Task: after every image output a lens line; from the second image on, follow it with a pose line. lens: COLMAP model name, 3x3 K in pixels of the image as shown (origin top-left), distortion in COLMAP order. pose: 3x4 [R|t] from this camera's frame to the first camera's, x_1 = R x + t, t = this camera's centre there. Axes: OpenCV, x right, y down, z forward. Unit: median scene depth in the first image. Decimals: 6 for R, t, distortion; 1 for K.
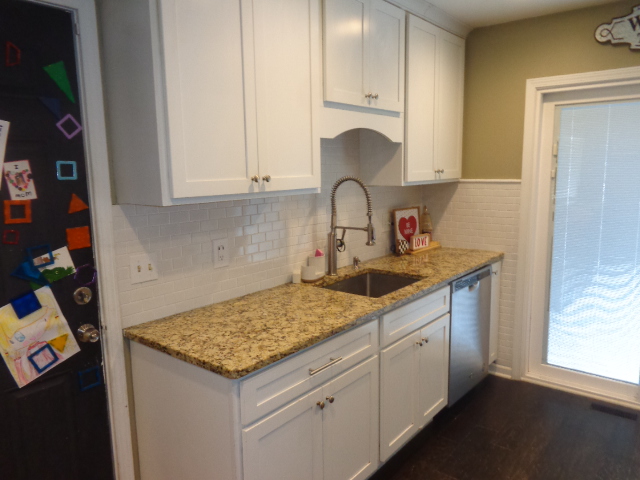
lens RADIAL K [[480.2, 0, 320.9], [0, 480.2, 240.3], [0, 0, 1]] dist [-0.001061, 0.002673]
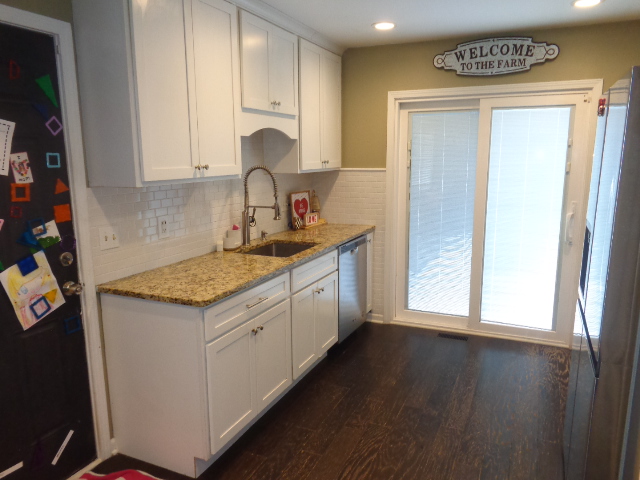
lens RADIAL K [[480.2, 0, 318.9], [0, 480.2, 240.9], [0, 0, 1]] dist [-0.001061, 0.002673]
pose [[0.968151, -0.036693, 0.247664, -0.127054], [0.031375, 0.999185, 0.025387, 0.044123], [-0.248393, -0.016808, 0.968513, -0.315211]]
